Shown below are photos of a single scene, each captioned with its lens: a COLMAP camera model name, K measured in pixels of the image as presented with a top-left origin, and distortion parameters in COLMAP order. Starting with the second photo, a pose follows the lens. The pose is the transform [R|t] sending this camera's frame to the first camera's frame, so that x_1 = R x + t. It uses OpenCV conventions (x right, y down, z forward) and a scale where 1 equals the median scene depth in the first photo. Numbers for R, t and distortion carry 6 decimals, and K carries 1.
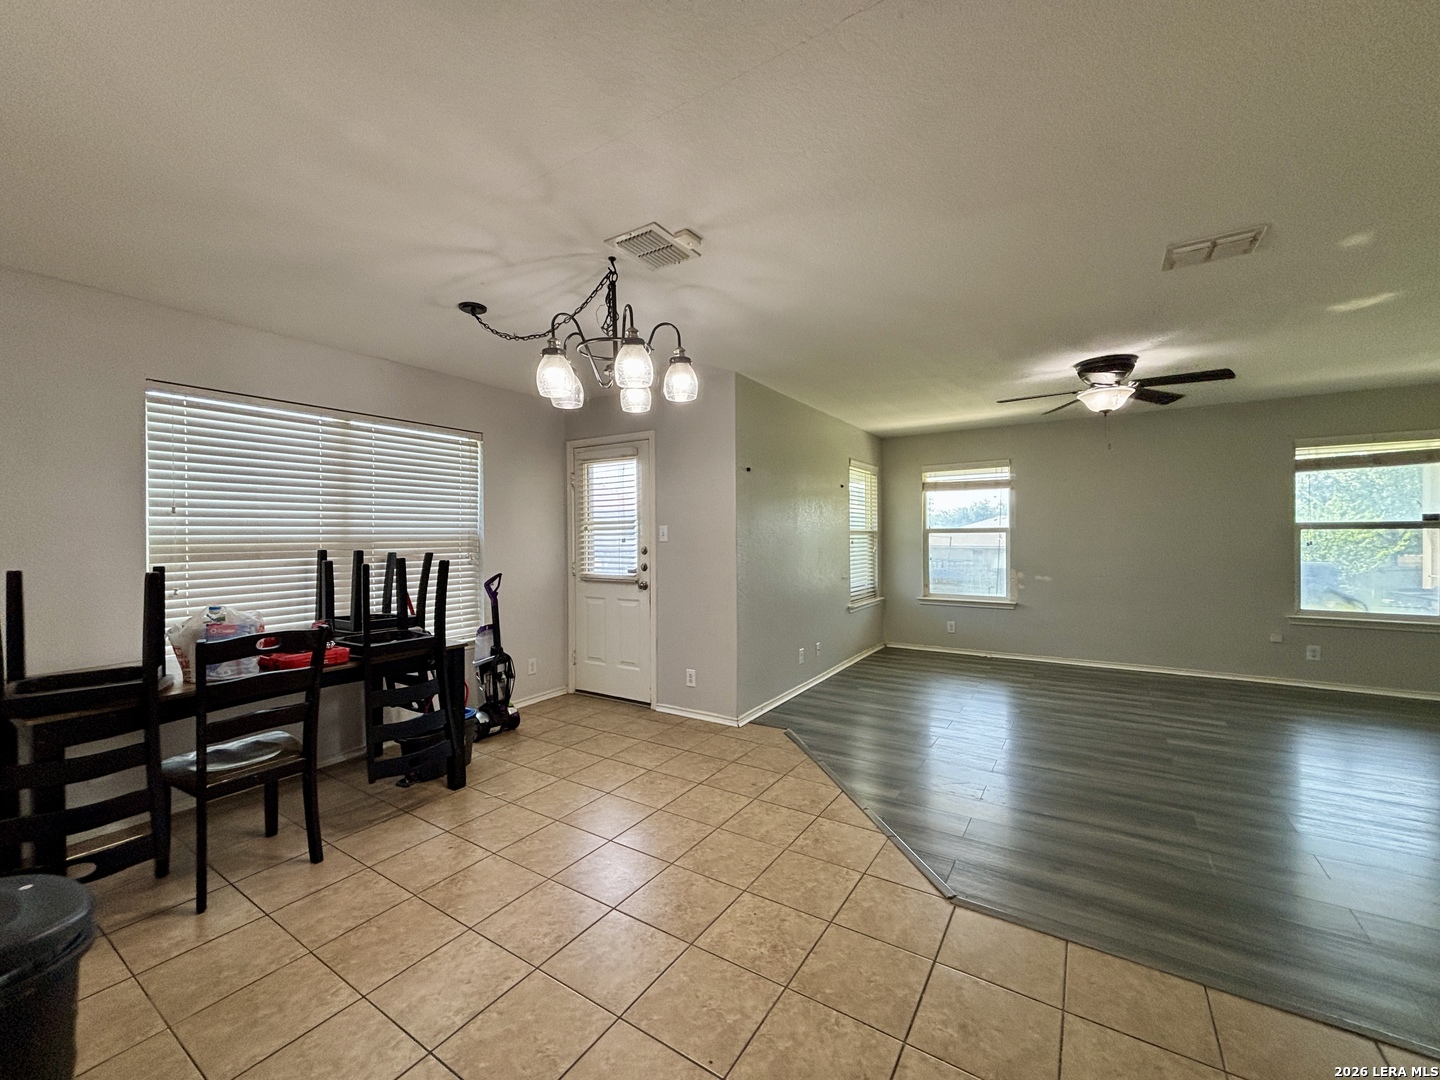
lens RADIAL K [[579.2, 0, 716.5], [0, 579.2, 539.5], [0, 0, 1]] dist [0.001429, -0.000322]
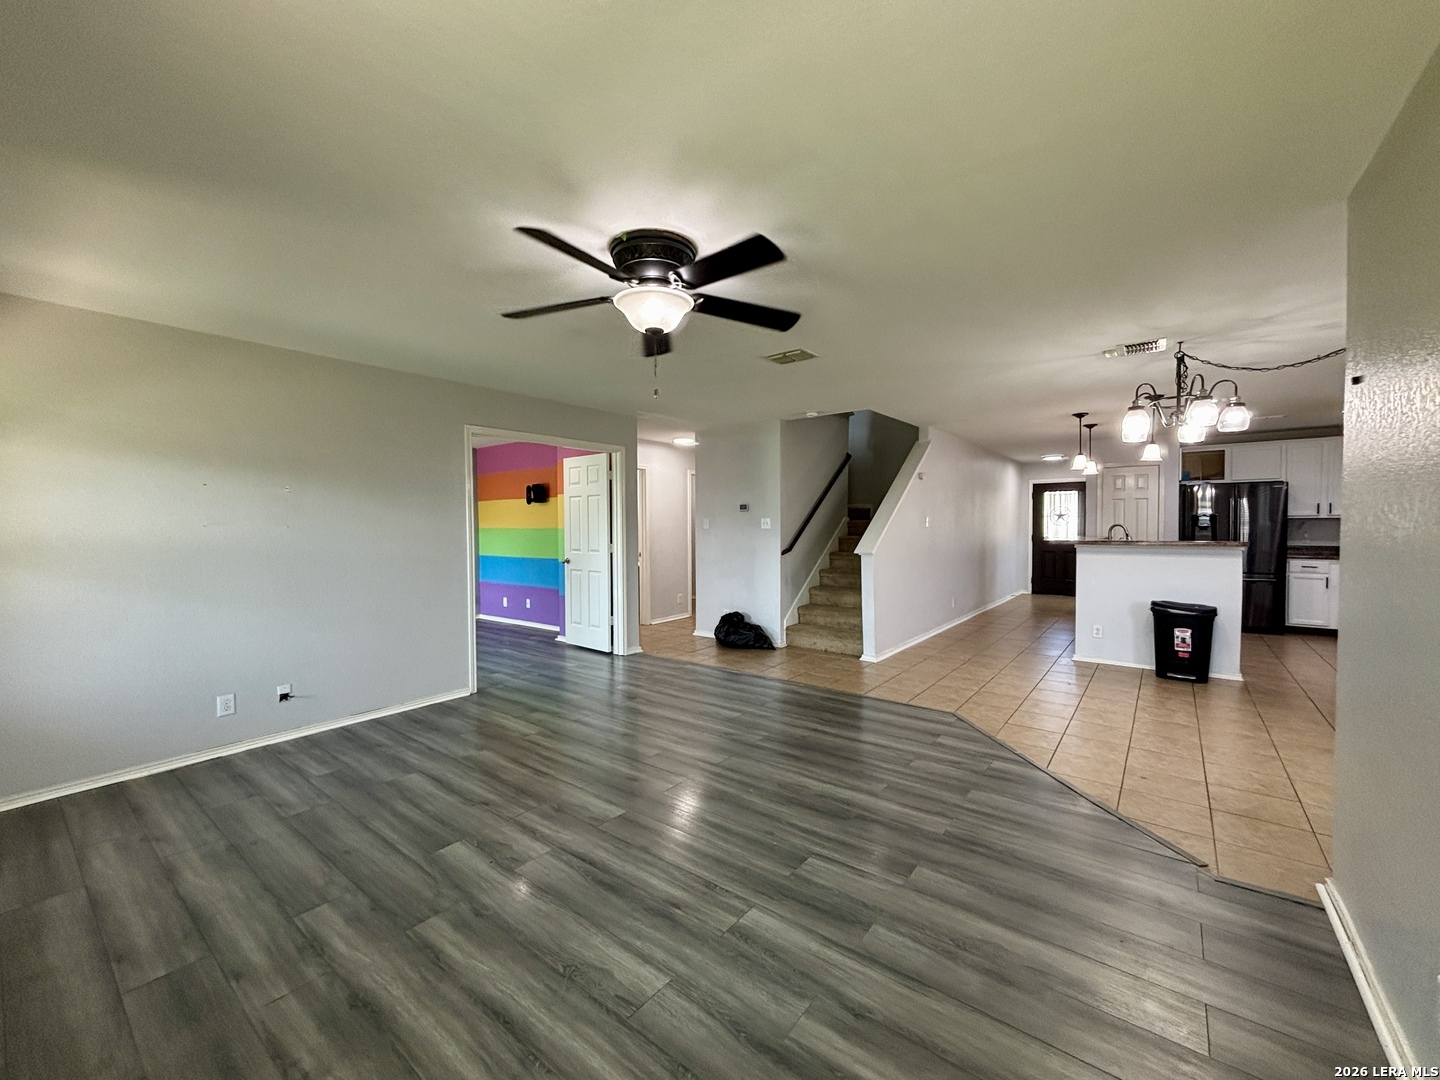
lens RADIAL K [[579.2, 0, 717.8], [0, 579.2, 539.1], [0, 0, 1]] dist [0.001429, -0.000322]
pose [[-0.996366, 0.011747, 0.084363, 0.483127], [0.014529, 0.999368, 0.032436, -0.019230], [-0.083929, 0.033544, -0.995907, 1.400166]]
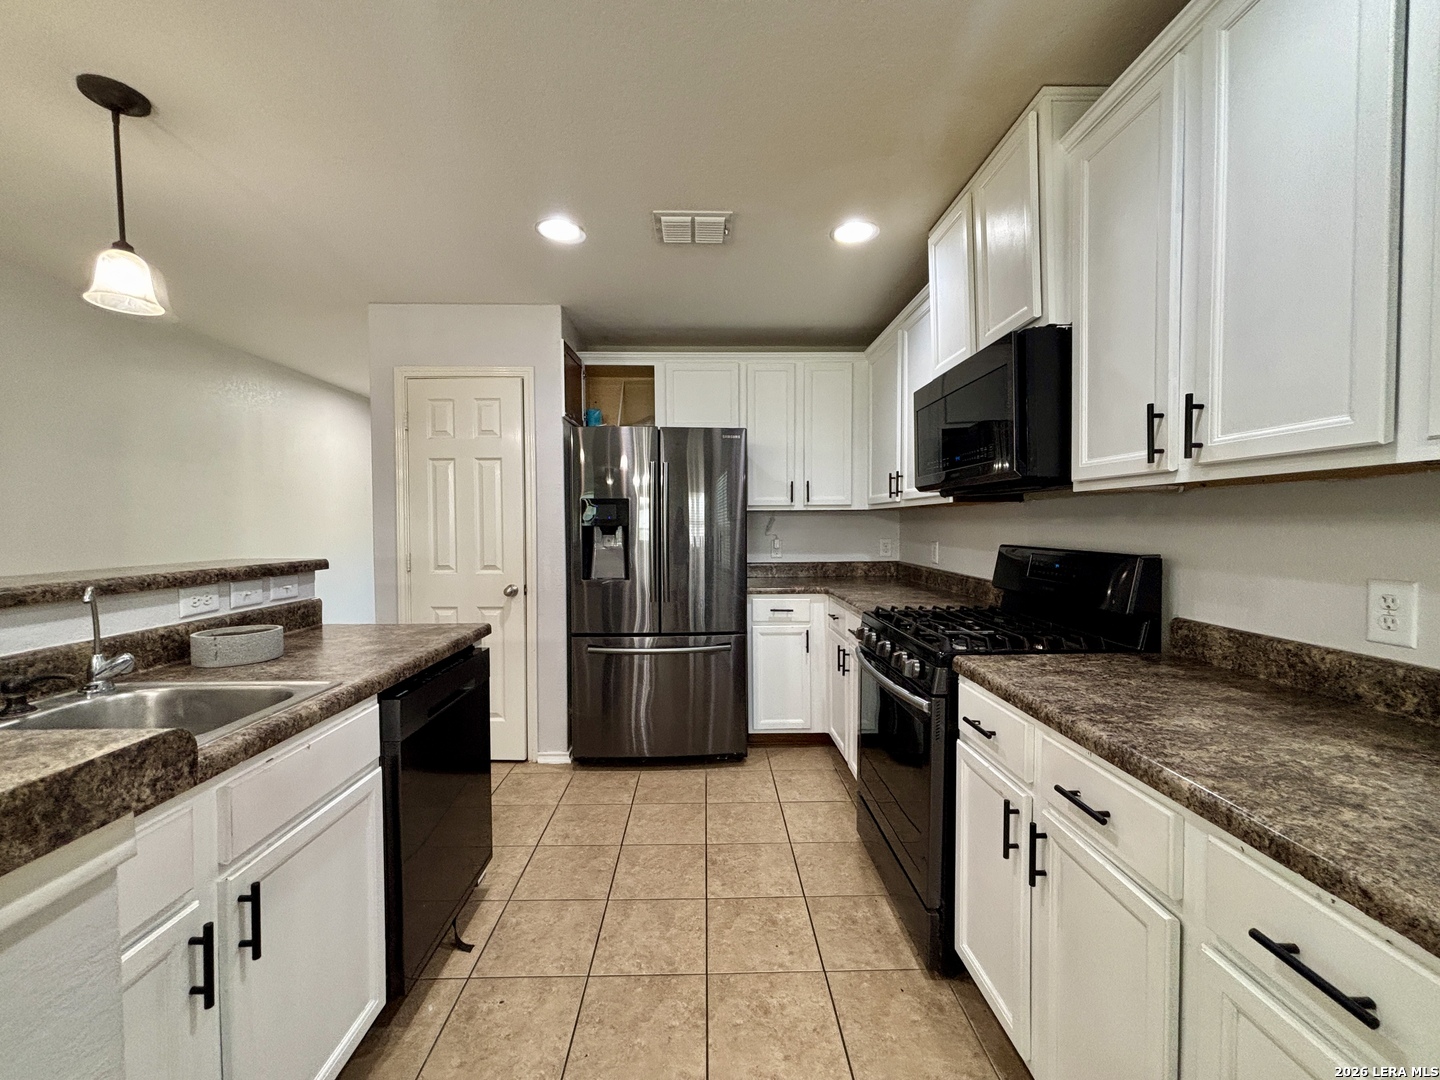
lens RADIAL K [[579.2, 0, 719.5], [0, 579.2, 539.1], [0, 0, 1]] dist [0.001429, -0.000322]
pose [[-0.819386, 0.031104, -0.572398, -0.451860], [0.010087, 0.999155, 0.039854, 0.006910], [0.573154, 0.026883, -0.819007, 0.311900]]
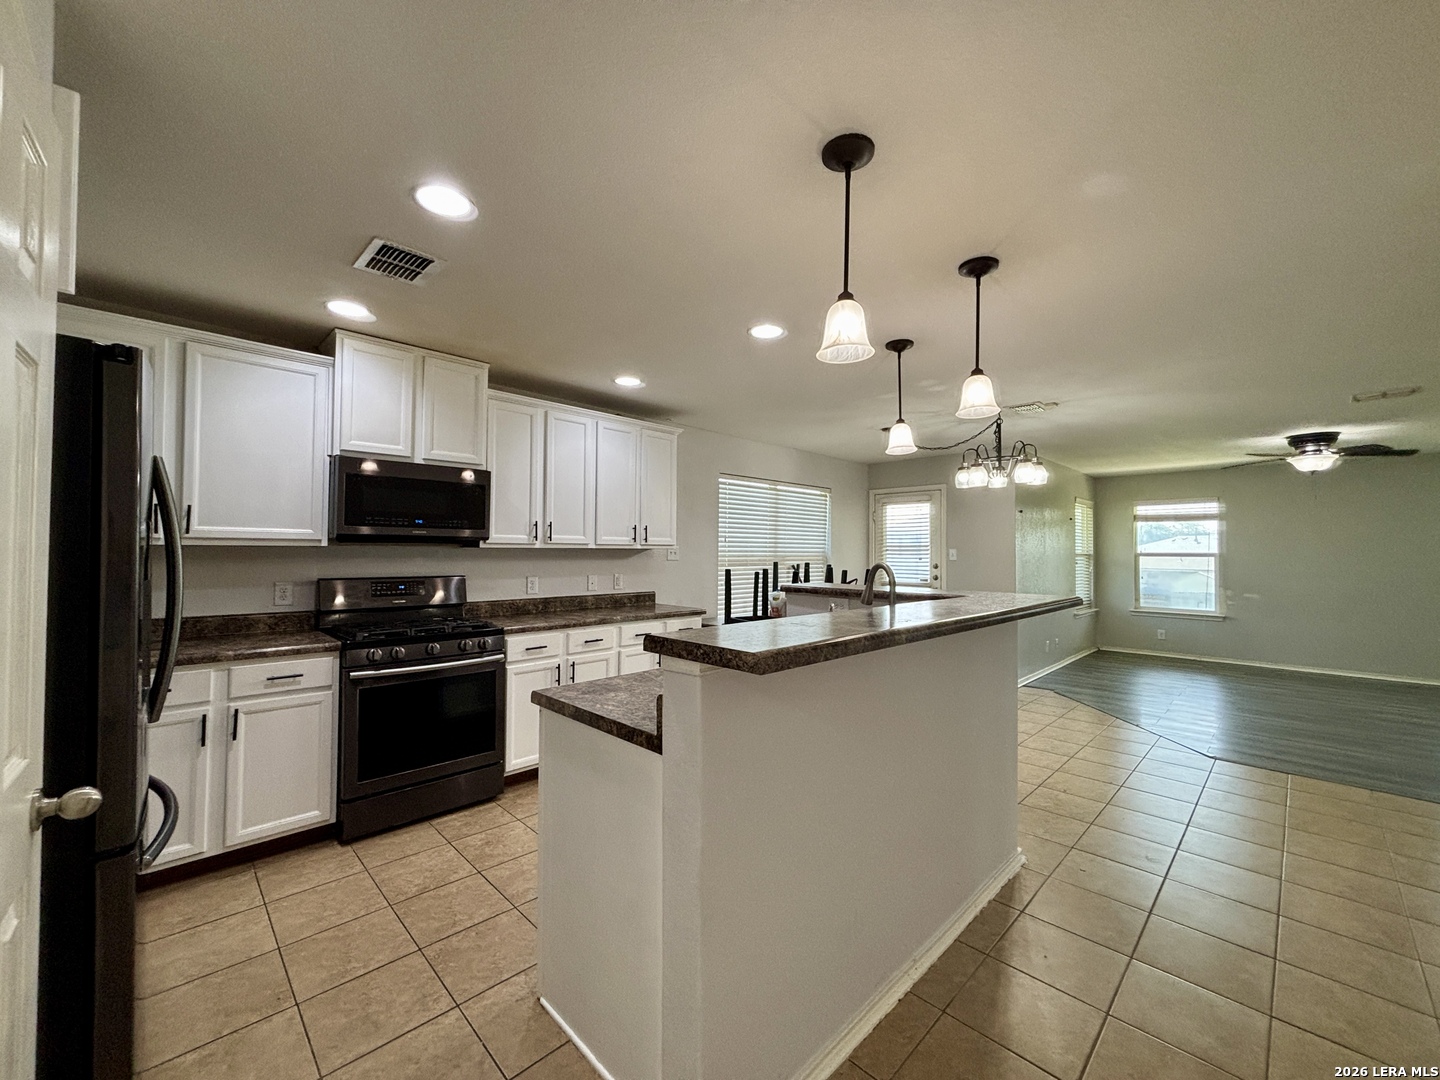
lens RADIAL K [[579.2, 0, 714.8], [0, 579.2, 540.3], [0, 0, 1]] dist [0.001429, -0.000322]
pose [[0.977034, 0.010521, -0.212825, -0.360693], [-0.016196, 0.999558, -0.024938, -0.000572], [0.212468, 0.027812, 0.976772, -0.549975]]
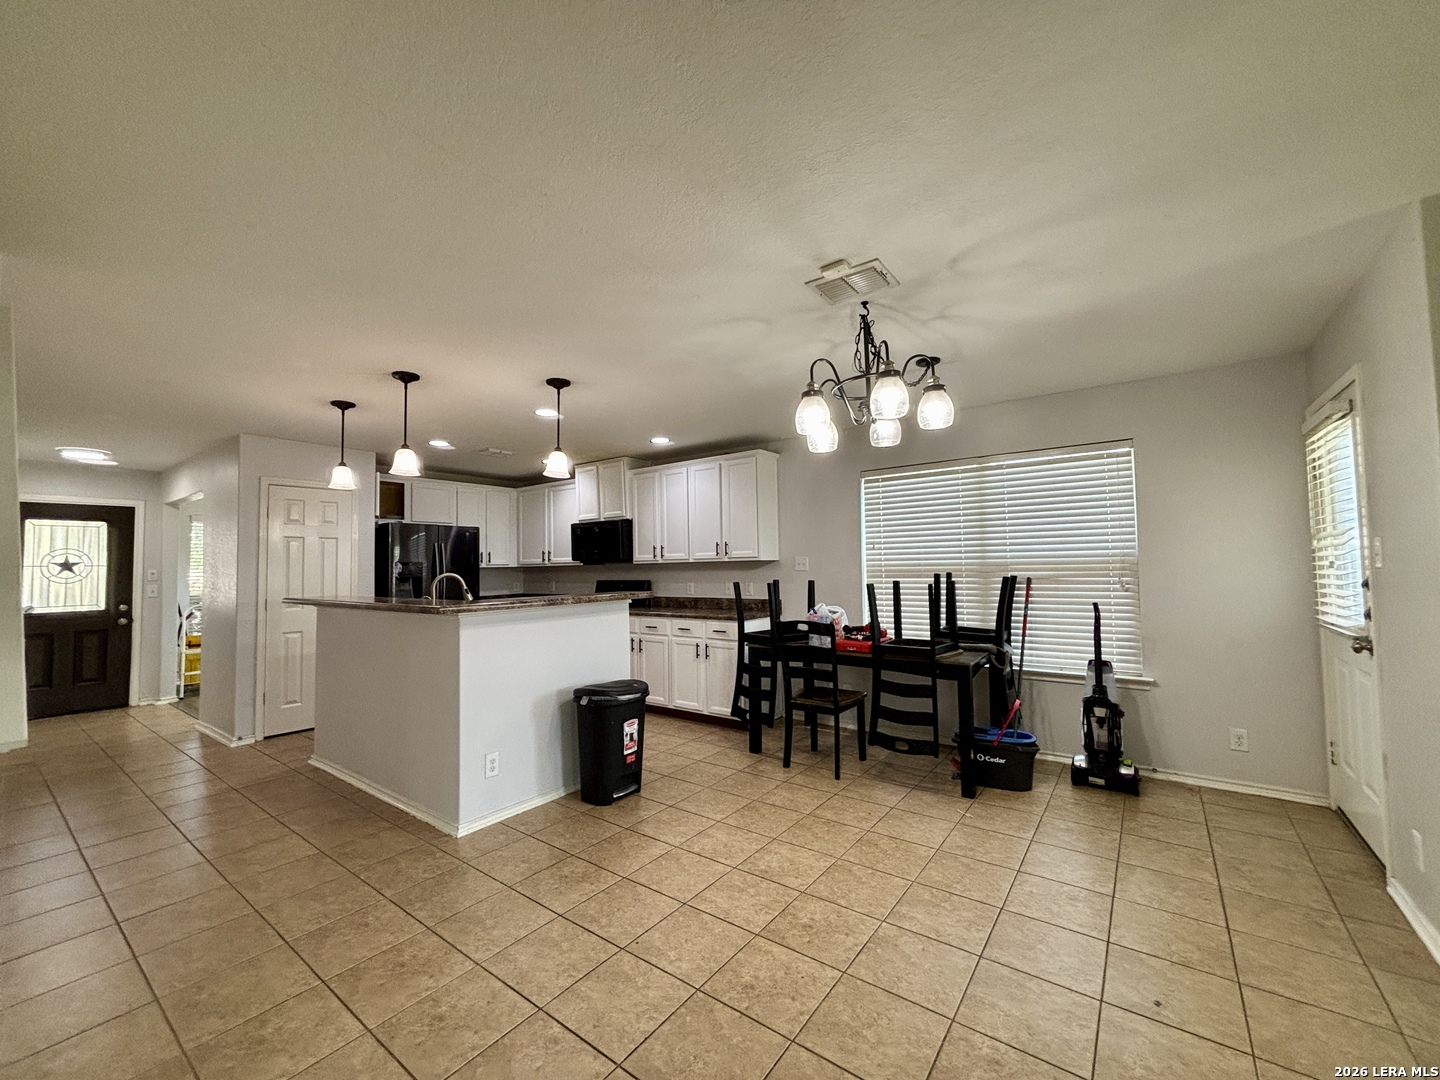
lens RADIAL K [[579.2, 0, 717.6], [0, 579.2, 538.0], [0, 0, 1]] dist [0.001429, -0.000322]
pose [[-0.066196, -0.037498, -0.997102, 0.463501], [0.012884, 0.999178, -0.038432, -0.010921], [0.997723, -0.015391, -0.065659, 0.422458]]
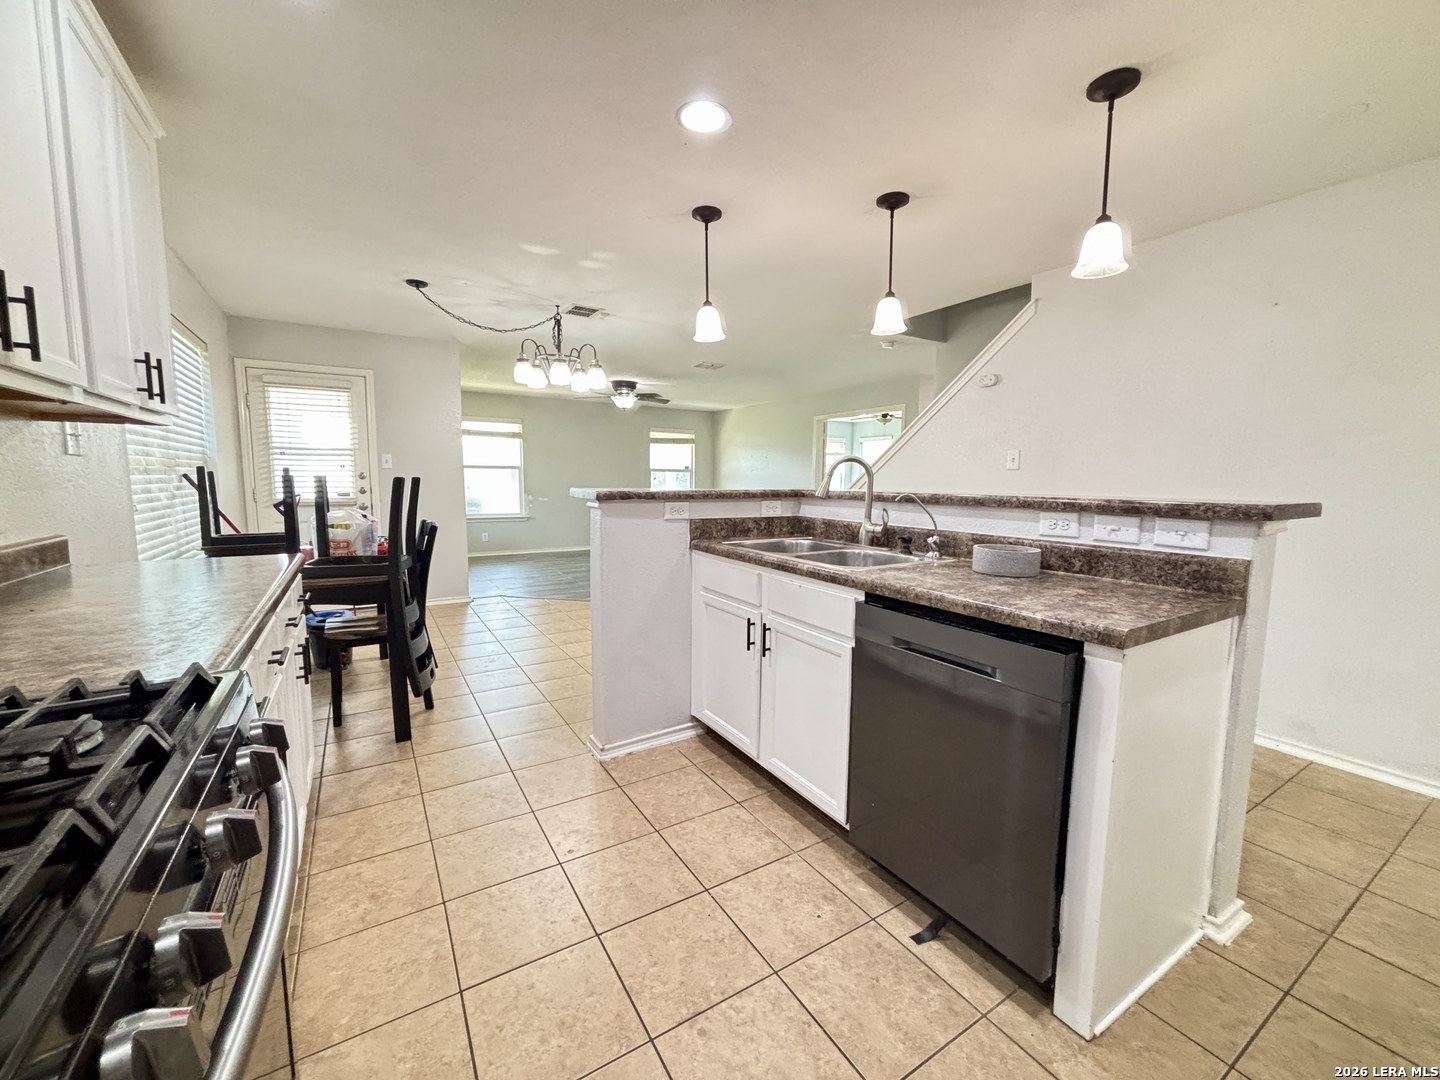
lens RADIAL K [[579.2, 0, 715.8], [0, 579.2, 543.1], [0, 0, 1]] dist [0.001429, -0.000322]
pose [[0.429385, -0.088131, 0.898811, -0.865017], [-0.007725, 0.994832, 0.101237, 0.029167], [-0.903089, -0.050413, 0.426485, -0.121988]]
